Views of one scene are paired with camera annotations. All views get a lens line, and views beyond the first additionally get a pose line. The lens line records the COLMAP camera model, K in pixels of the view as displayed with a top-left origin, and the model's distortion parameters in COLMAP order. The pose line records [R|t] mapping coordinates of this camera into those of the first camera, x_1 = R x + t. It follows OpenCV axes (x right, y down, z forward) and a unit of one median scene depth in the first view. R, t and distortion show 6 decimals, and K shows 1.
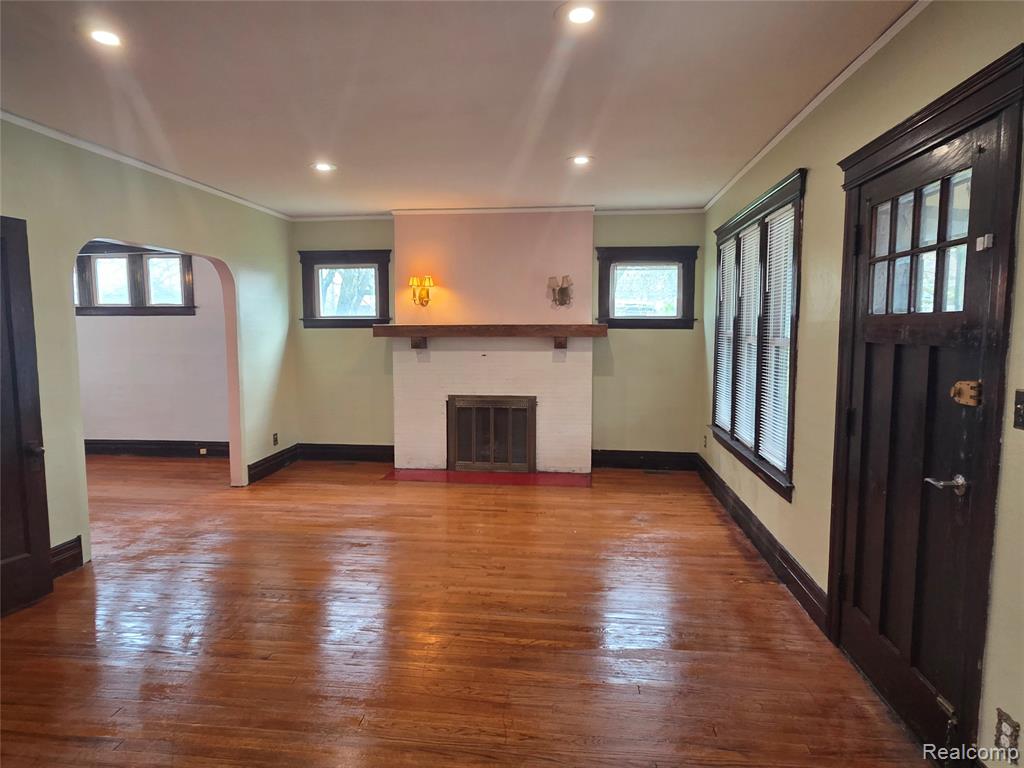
lens RADIAL K [[622.8, 0, 507.9], [0, 622.8, 379.0], [0, 0, 1]] dist [0.003318, 0.000362]
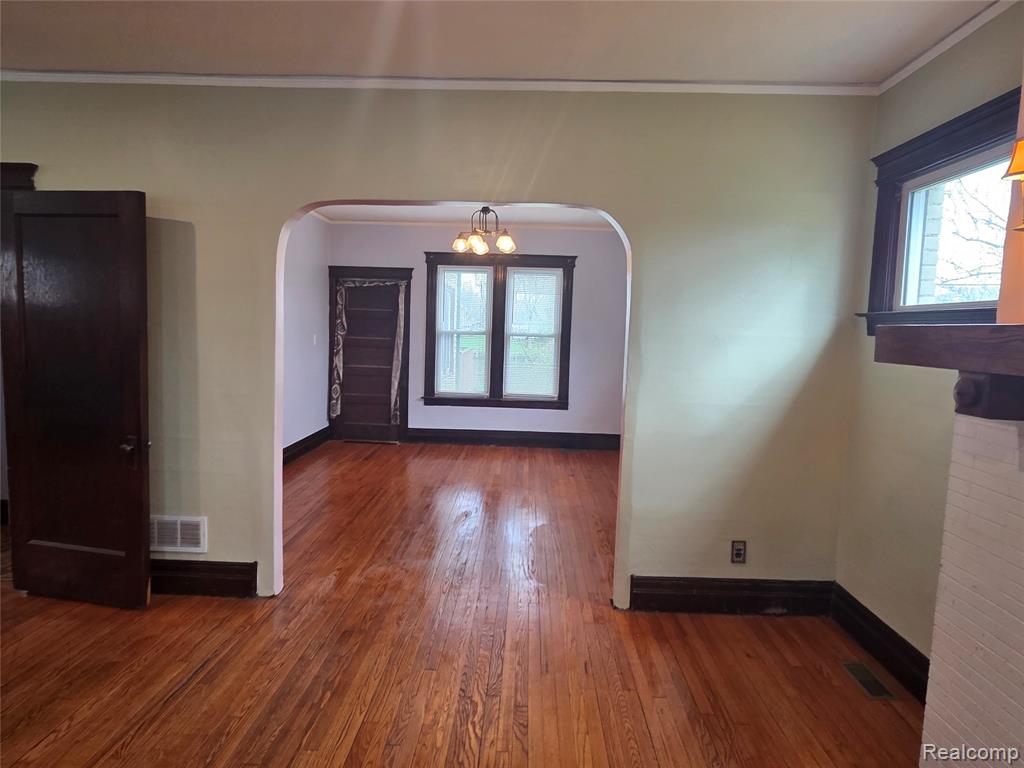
lens RADIAL K [[622.8, 0, 511.9], [0, 622.8, 386.0], [0, 0, 1]] dist [0.003318, 0.000362]
pose [[0.090756, 0.099906, -0.990849, 0.098247], [-0.110823, 0.989789, 0.089648, -0.061690], [0.989688, 0.101673, 0.100901, 0.759285]]
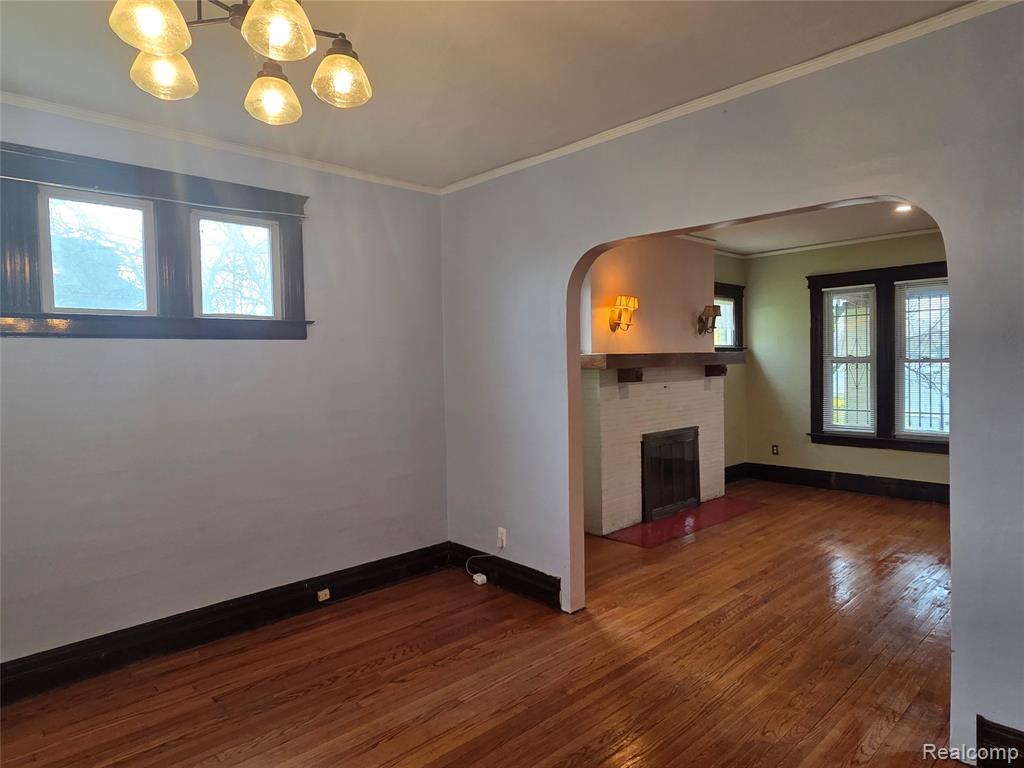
lens RADIAL K [[622.8, 0, 511.6], [0, 622.8, 387.2], [0, 0, 1]] dist [0.003318, 0.000362]
pose [[0.638467, -0.042882, 0.768454, -0.868138], [0.082663, 0.996492, -0.013073, -0.043619], [-0.765197, 0.071870, 0.639771, 0.582553]]
